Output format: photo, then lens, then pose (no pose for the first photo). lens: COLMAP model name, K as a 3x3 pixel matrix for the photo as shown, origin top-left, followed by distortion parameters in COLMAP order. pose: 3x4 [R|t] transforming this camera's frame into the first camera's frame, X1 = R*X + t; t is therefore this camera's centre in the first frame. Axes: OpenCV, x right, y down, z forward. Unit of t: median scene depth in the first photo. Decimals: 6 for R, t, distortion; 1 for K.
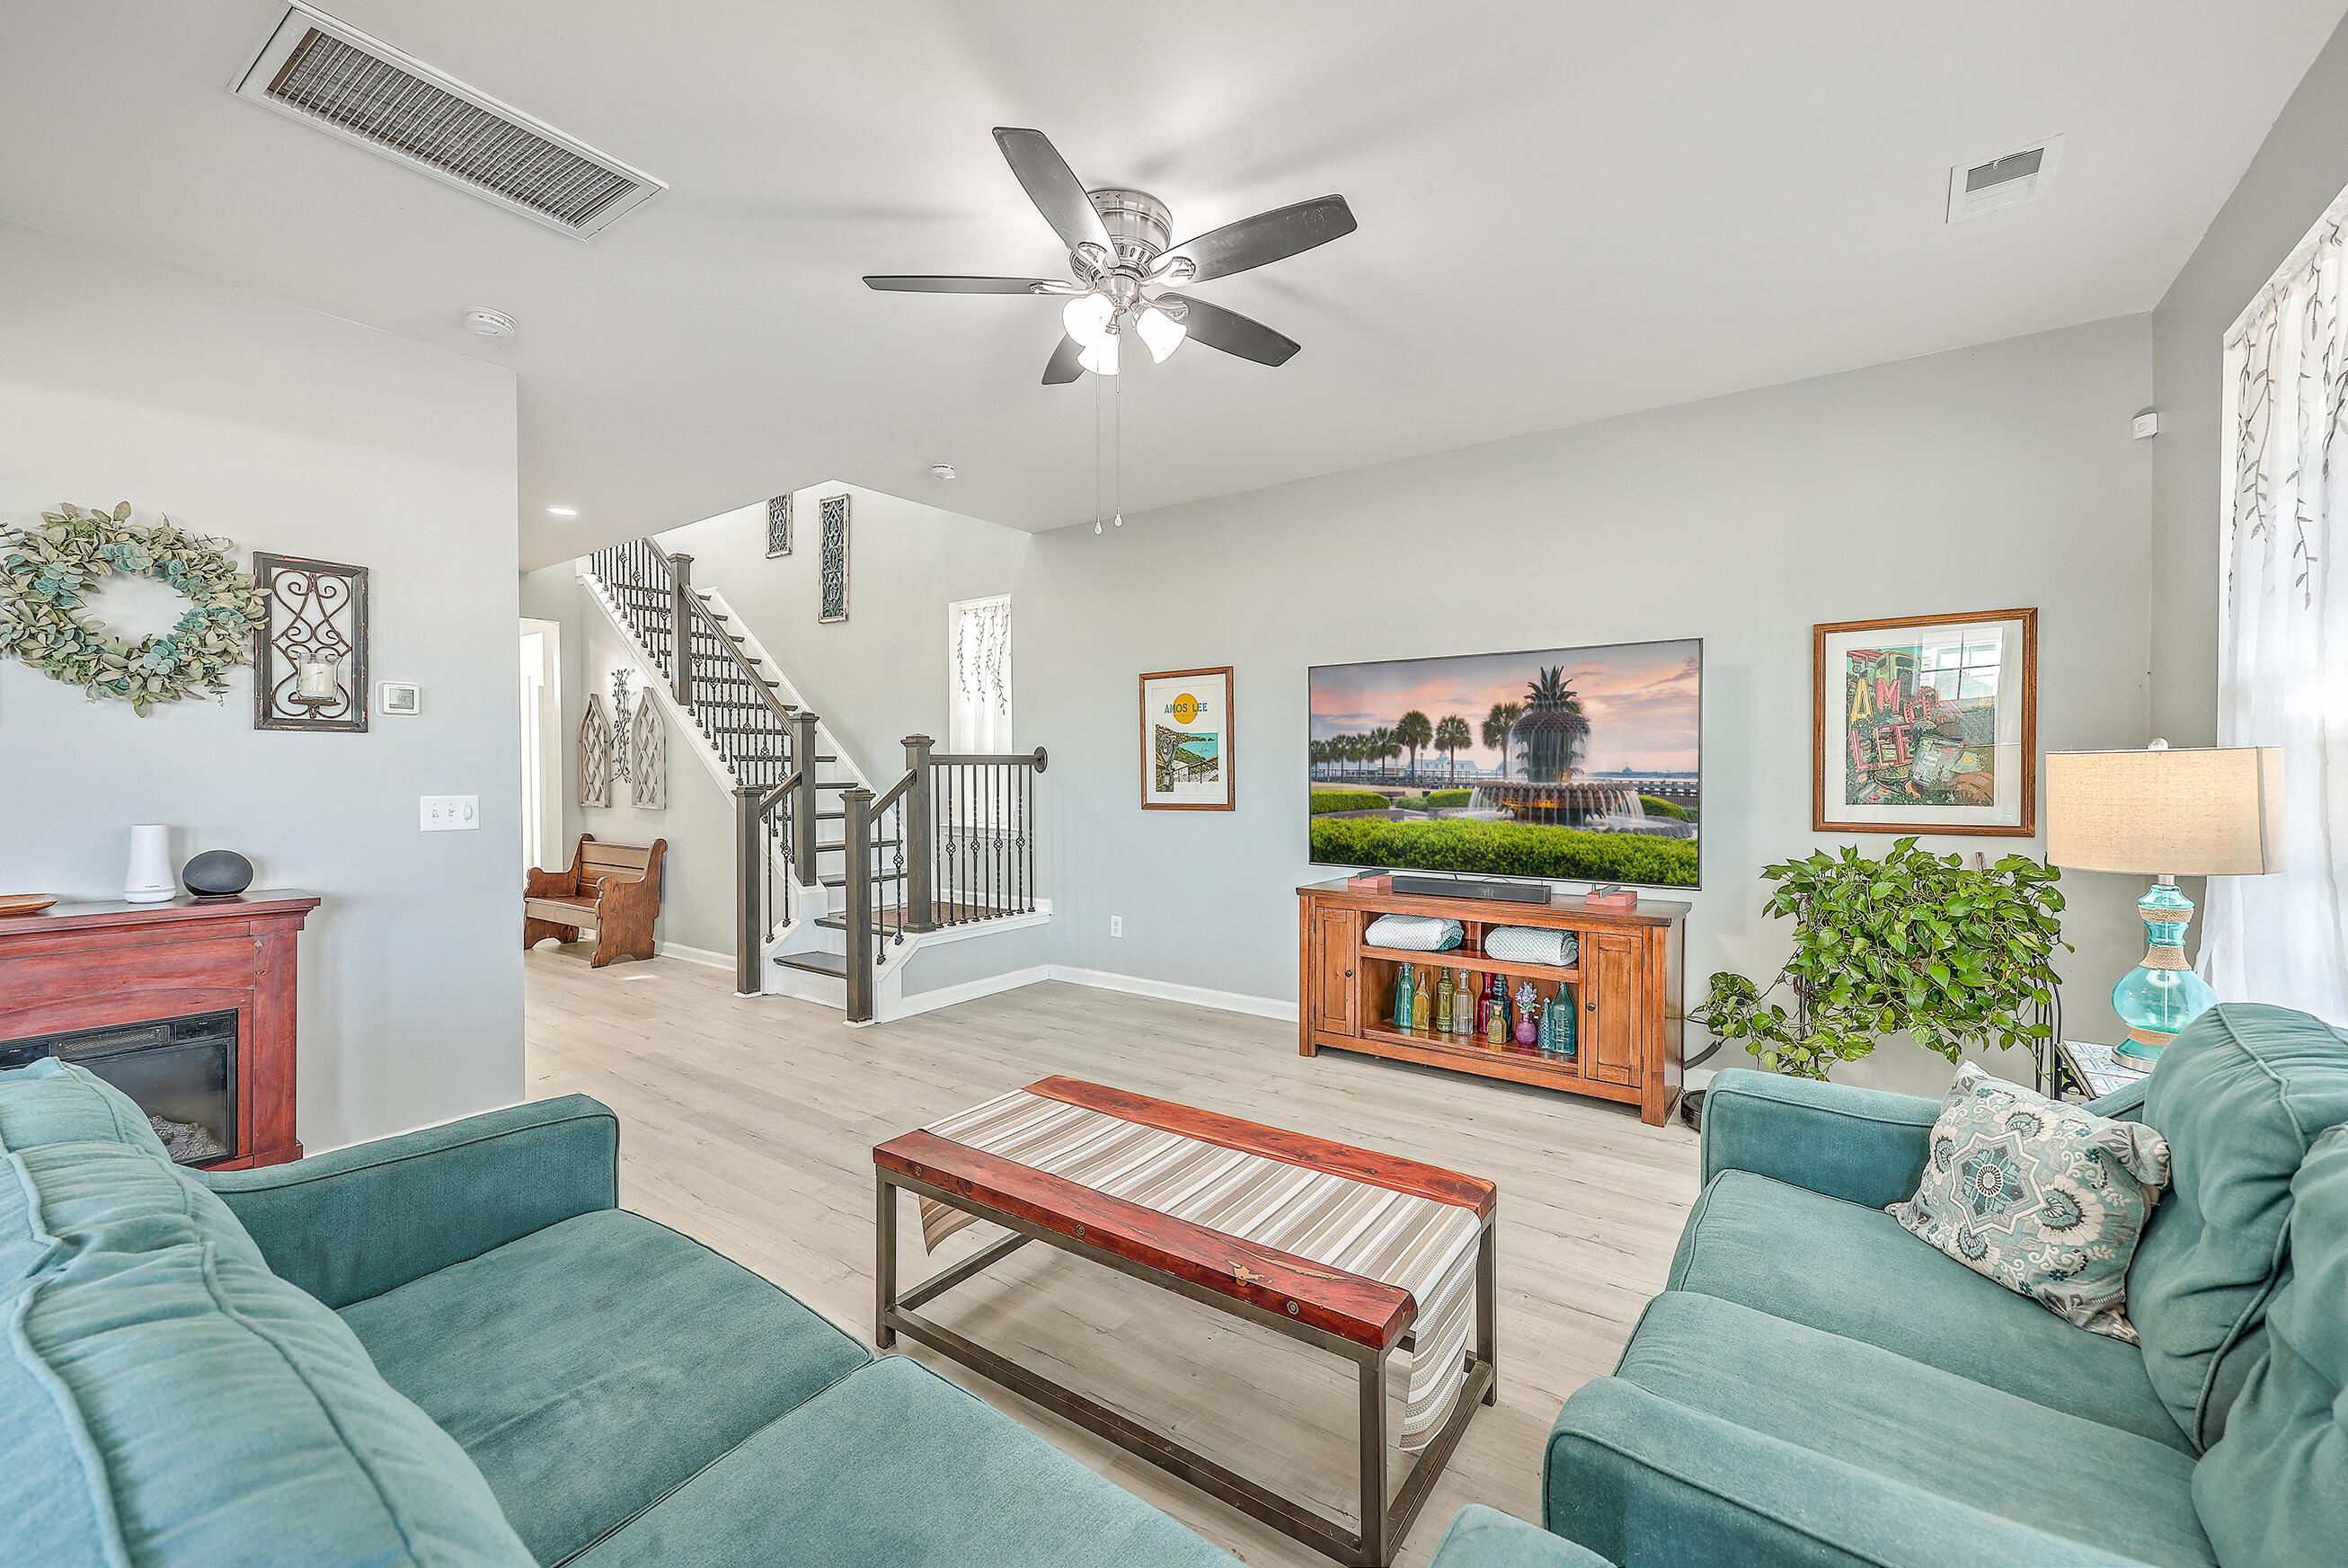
lens RADIAL K [[949.8, 0, 1177.6], [0, 949.8, 818.9], [0, 0, 1]] dist [0.000356, 0.000896]
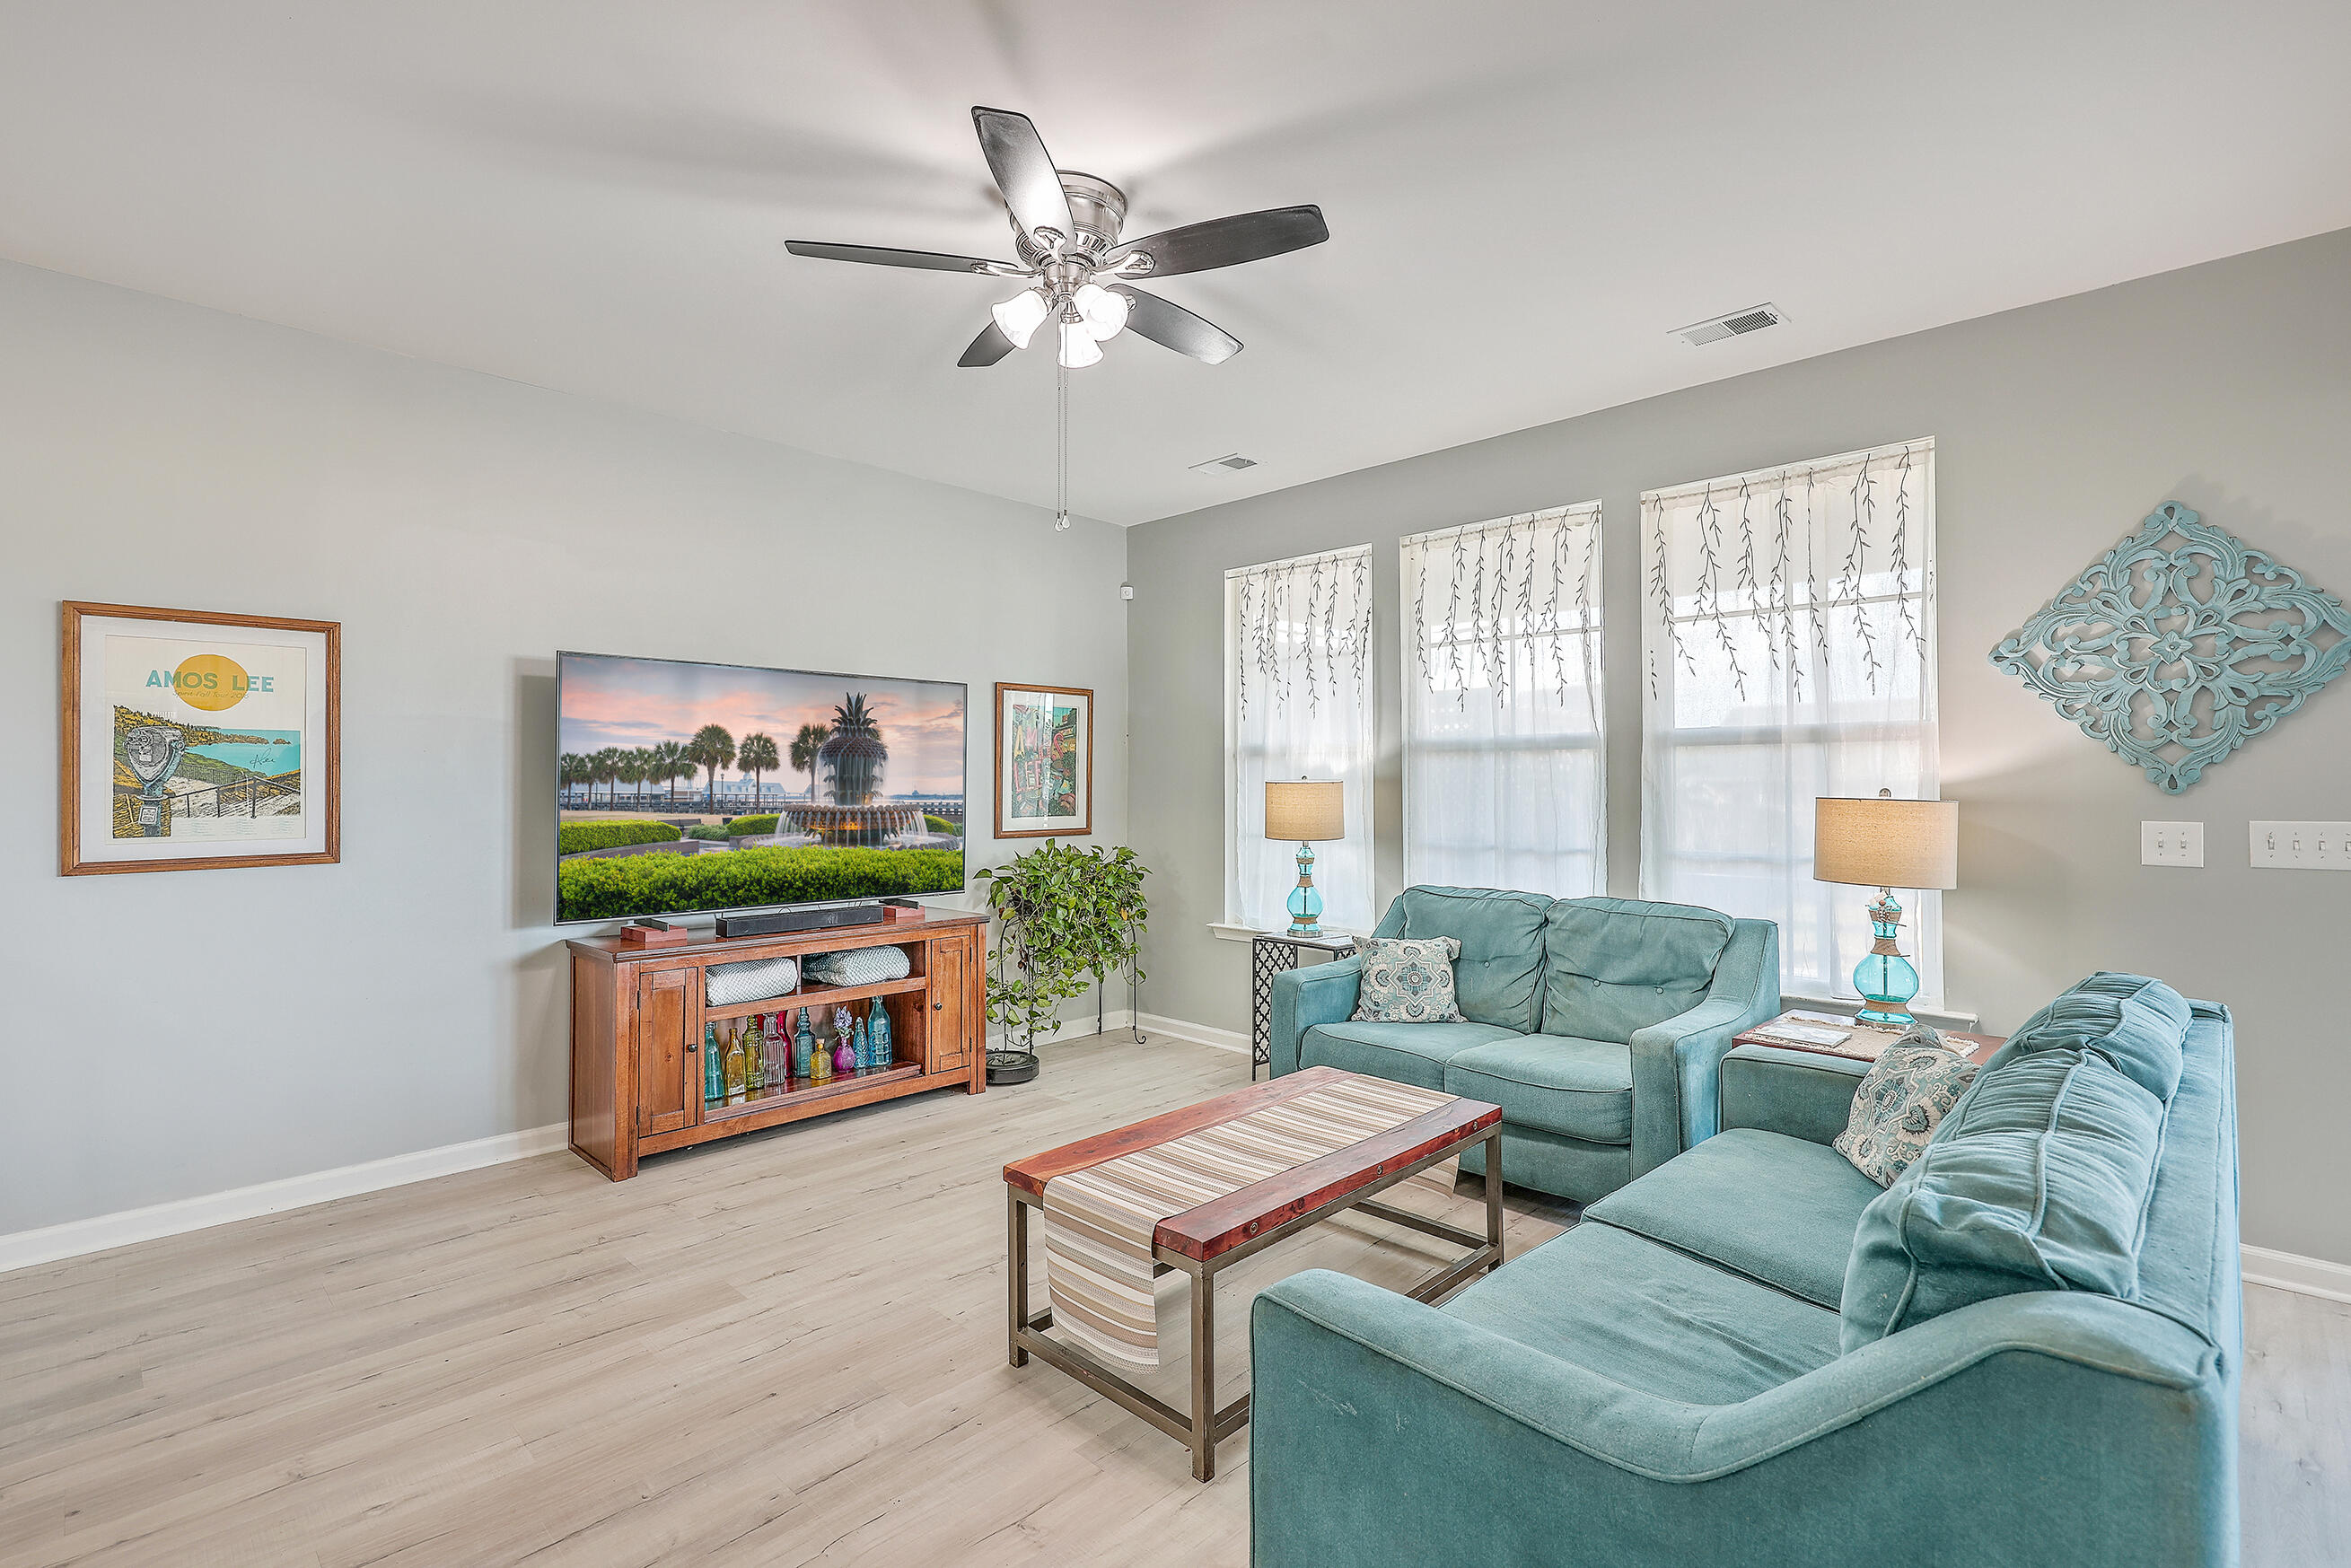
lens RADIAL K [[1065.0, 0, 1190.8], [0, 1065.0, 792.2], [0, 0, 1]] dist [0.004904, -0.000571]
pose [[0.149244, -0.000524, 0.988800, -0.649225], [0.054044, 0.998509, -0.007628, -0.022572], [-0.987322, 0.054577, 0.149050, 0.442518]]
